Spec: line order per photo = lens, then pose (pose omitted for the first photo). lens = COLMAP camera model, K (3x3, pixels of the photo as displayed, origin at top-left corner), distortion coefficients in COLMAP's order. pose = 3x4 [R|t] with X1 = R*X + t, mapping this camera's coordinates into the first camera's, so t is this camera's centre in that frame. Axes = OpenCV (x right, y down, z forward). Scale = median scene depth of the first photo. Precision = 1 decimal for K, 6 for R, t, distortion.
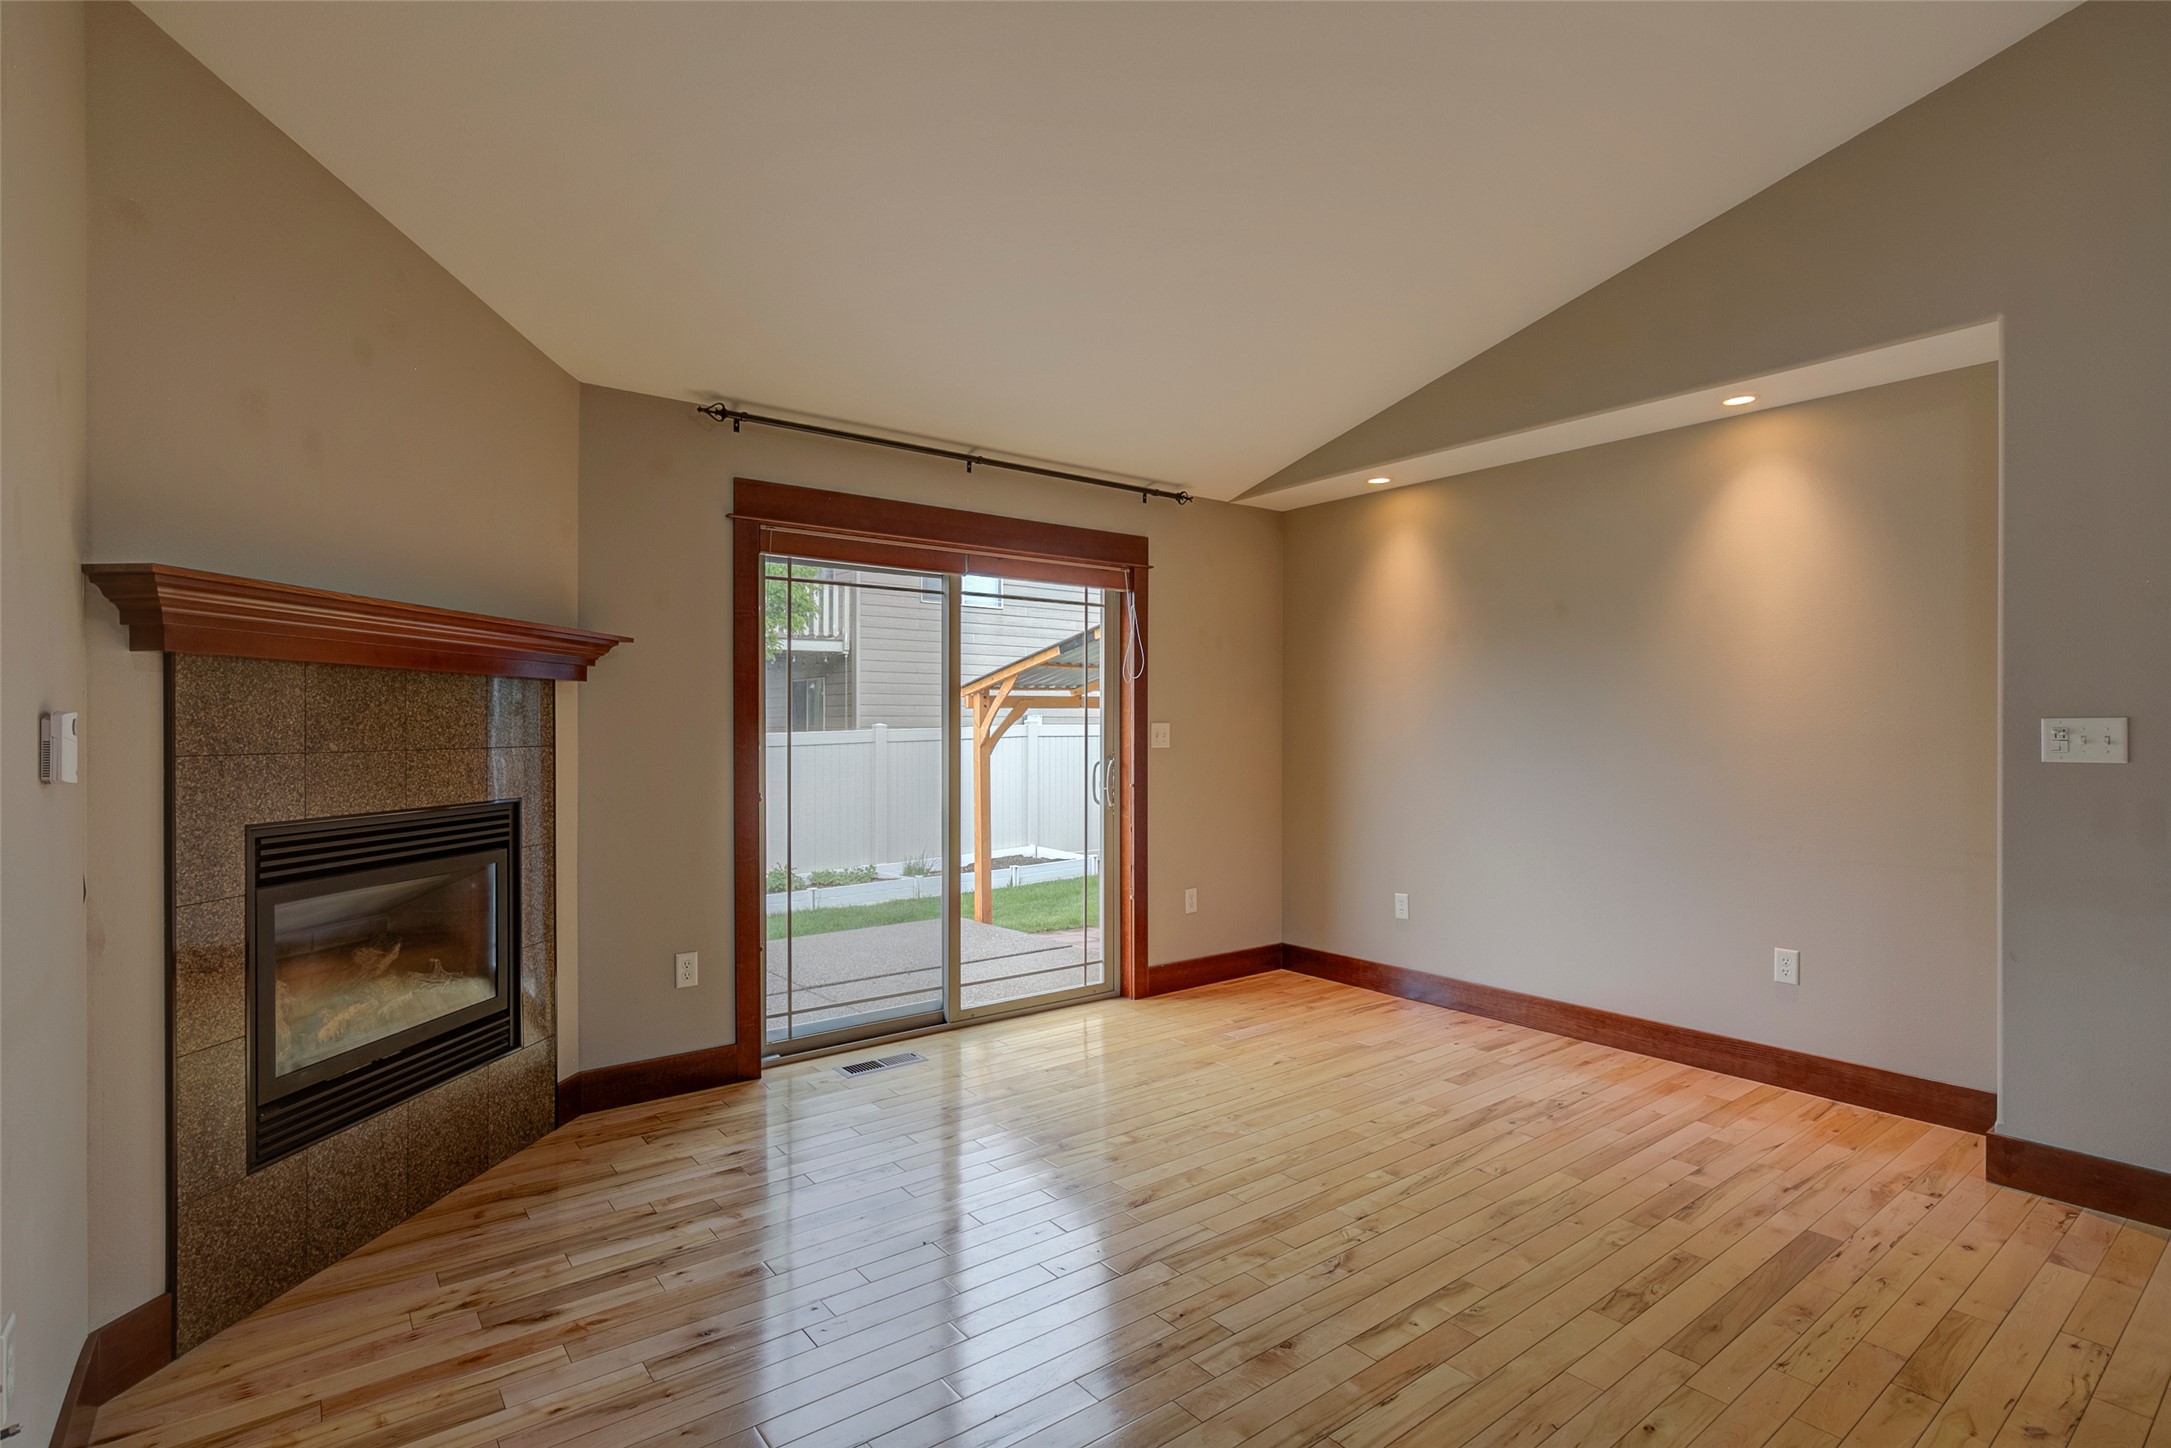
lens RADIAL K [[1057.6, 0, 1108.2], [0, 1057.6, 723.3], [0, 0, 1]] dist [-0.018906, 0.007099]
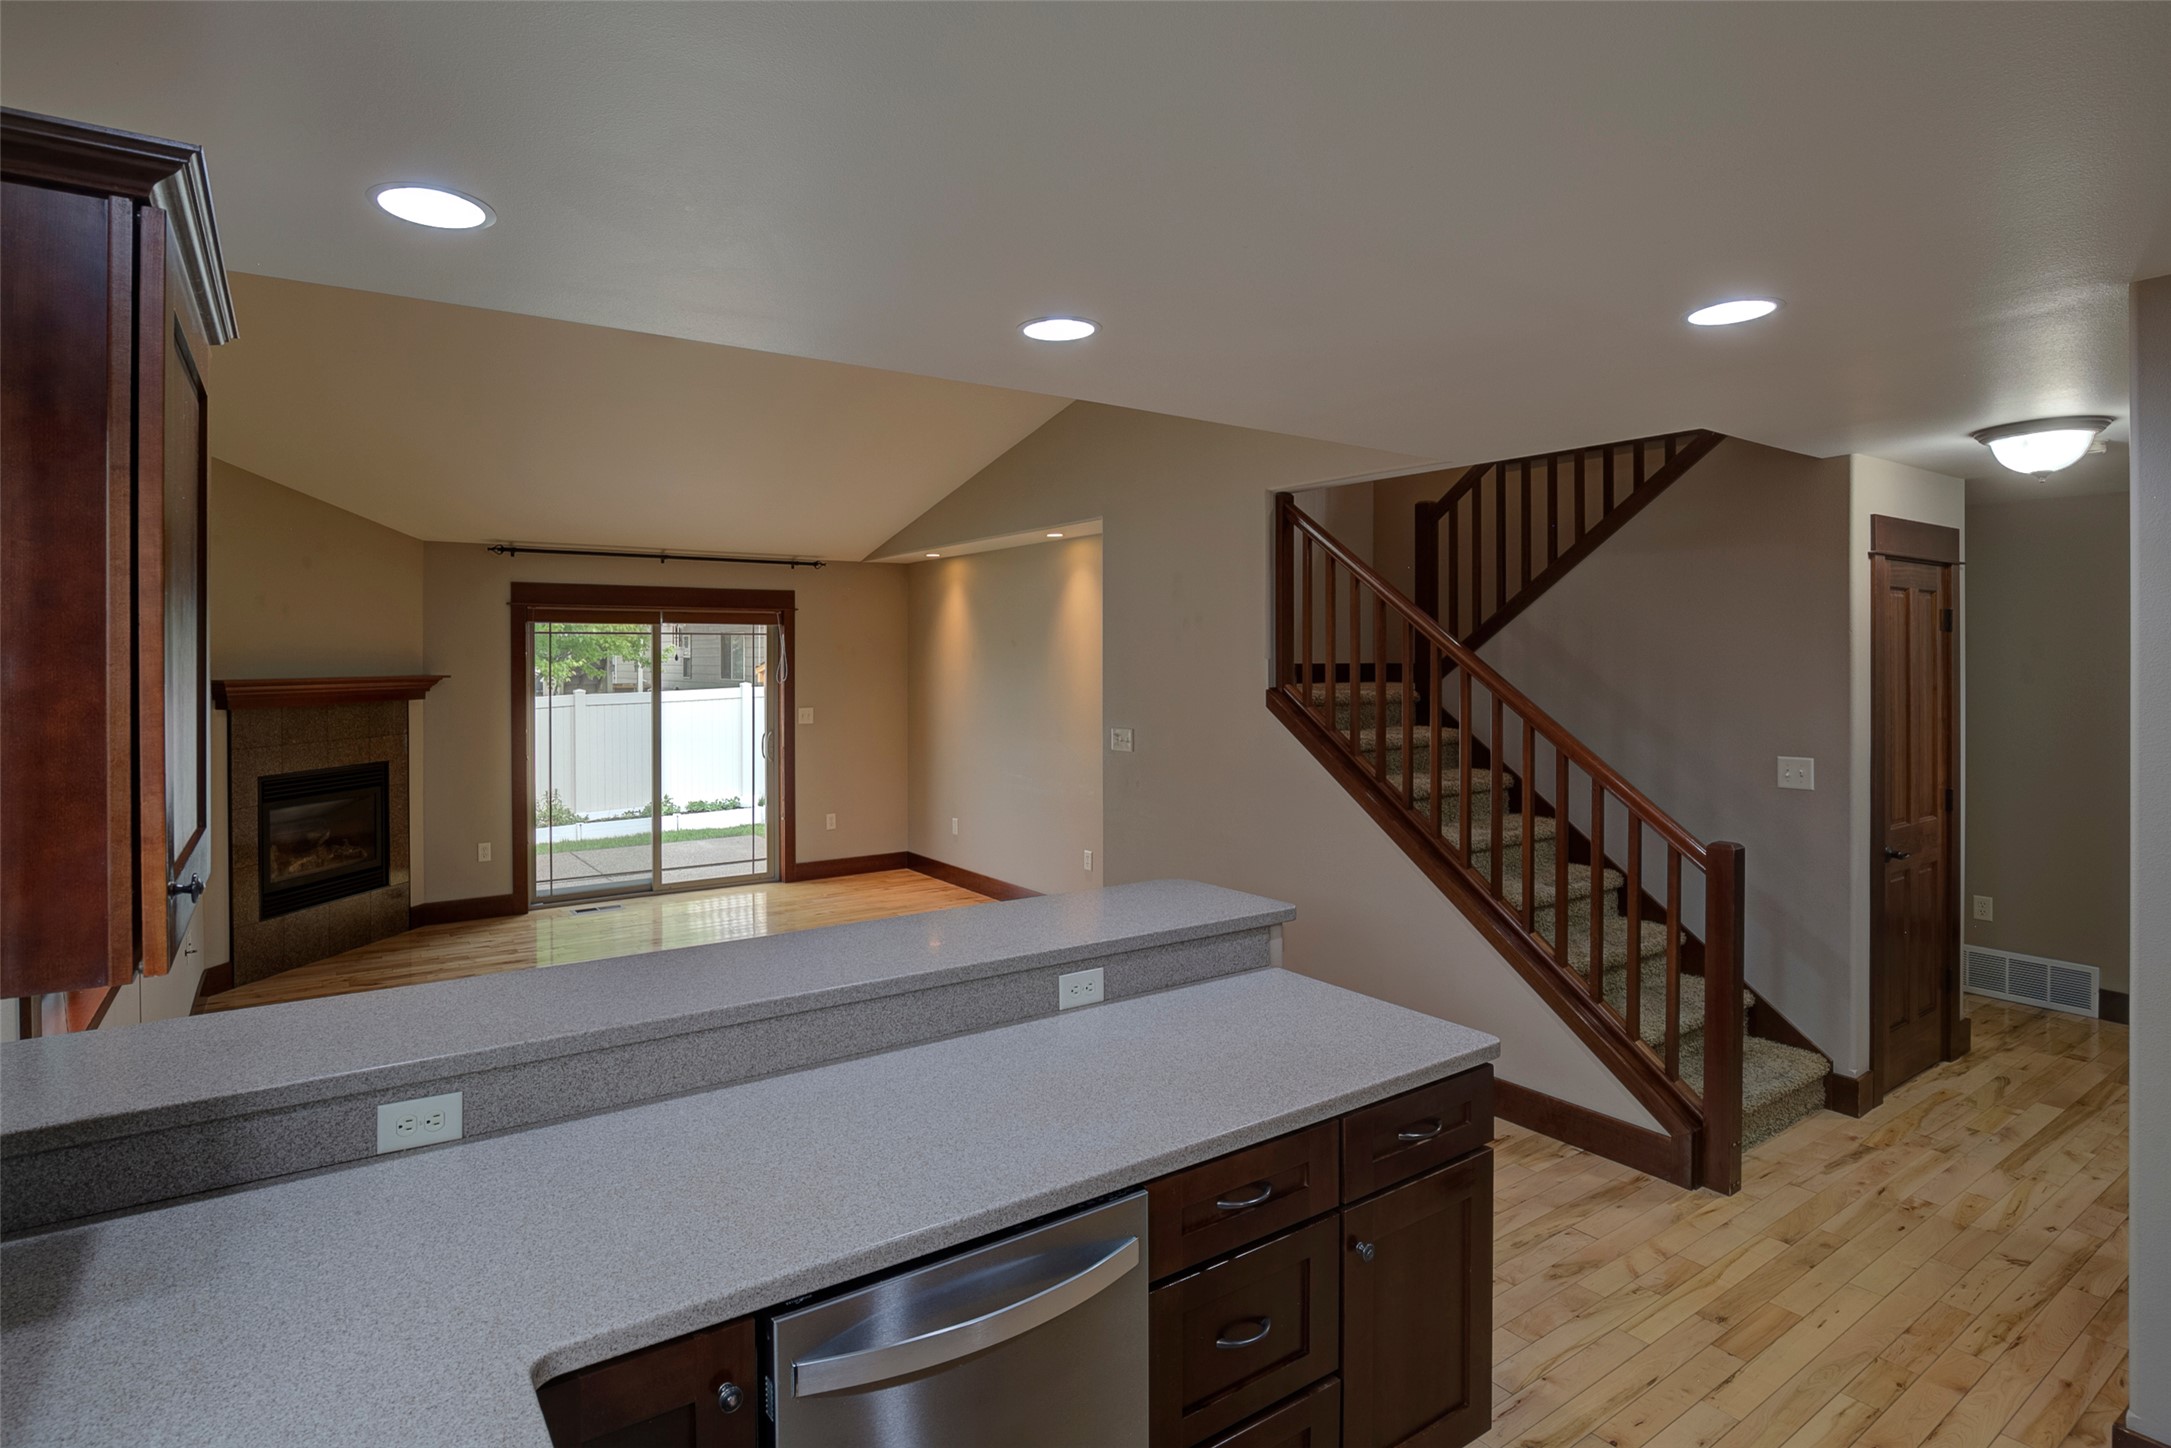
lens RADIAL K [[1087.9, 0, 1014.6], [0, 1087.9, 650.0], [0, 0, 1]] dist [-0.027753, -0.001346]
pose [[0.995332, -0.003719, -0.096435, 0.707355], [0.003506, 0.999991, -0.002380, -0.112158], [0.096443, 0.002031, 0.995336, -0.793531]]
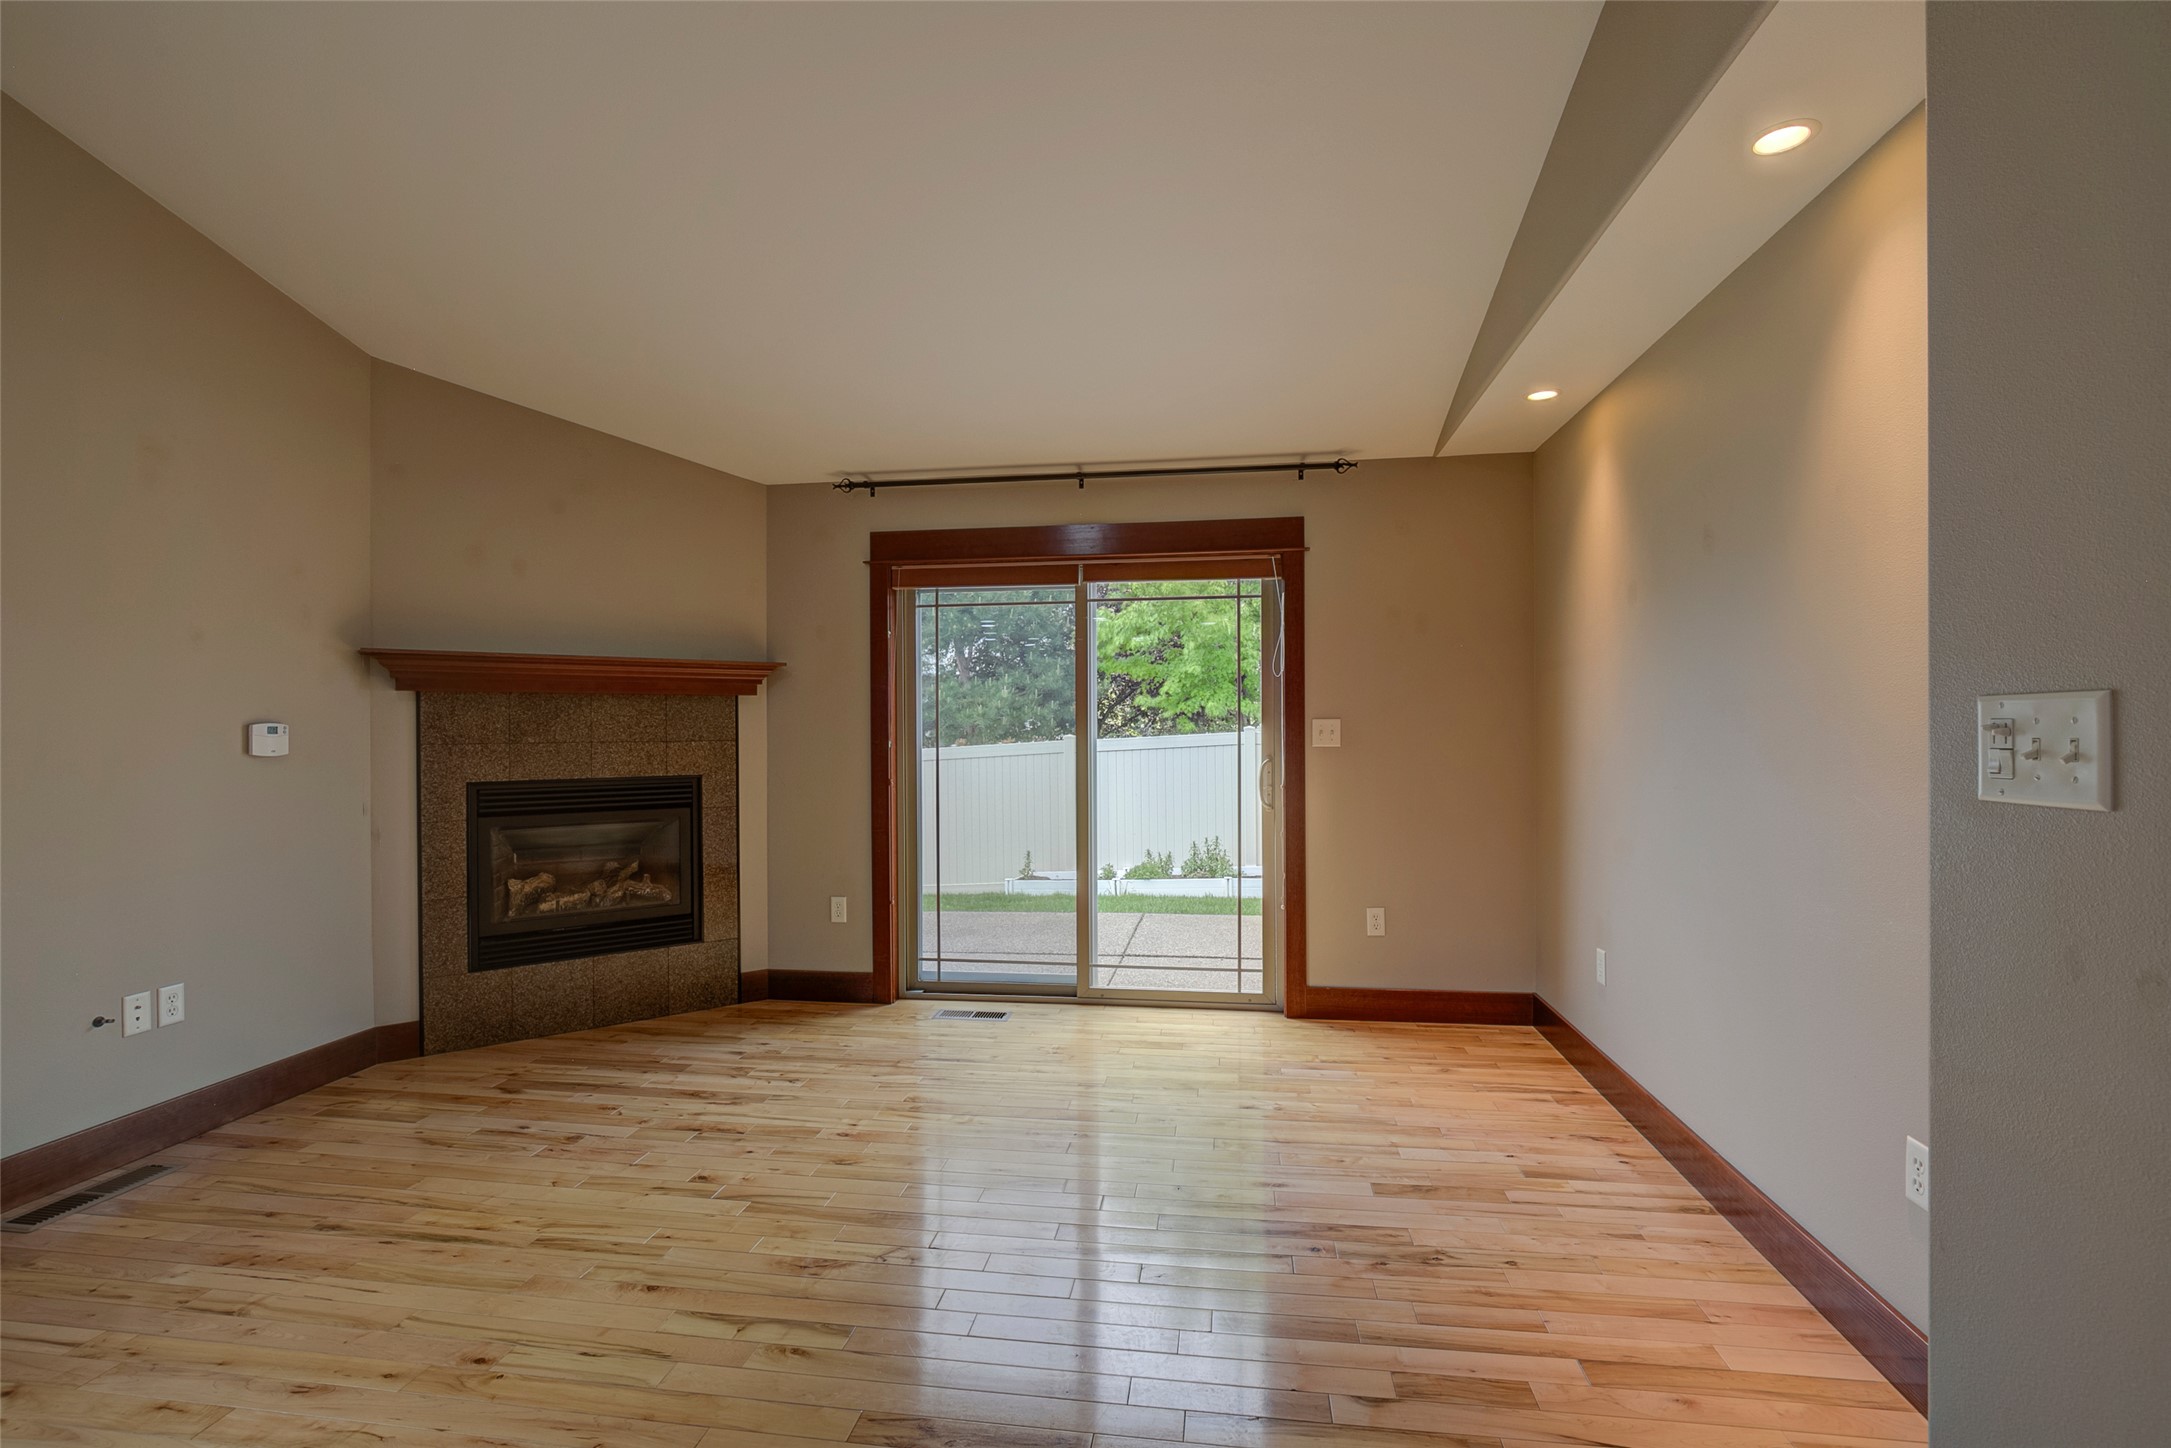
lens RADIAL K [[998.1, 0, 1087.3], [0, 998.1, 725.6], [0, 0, 1]] dist [-0.017550, 0.004982]
pose [[0.685277, -0.004631, -0.728268, 0.729178], [0.008610, 0.999961, 0.001743, 0.002448], [0.728232, -0.007465, 0.685290, 0.366745]]
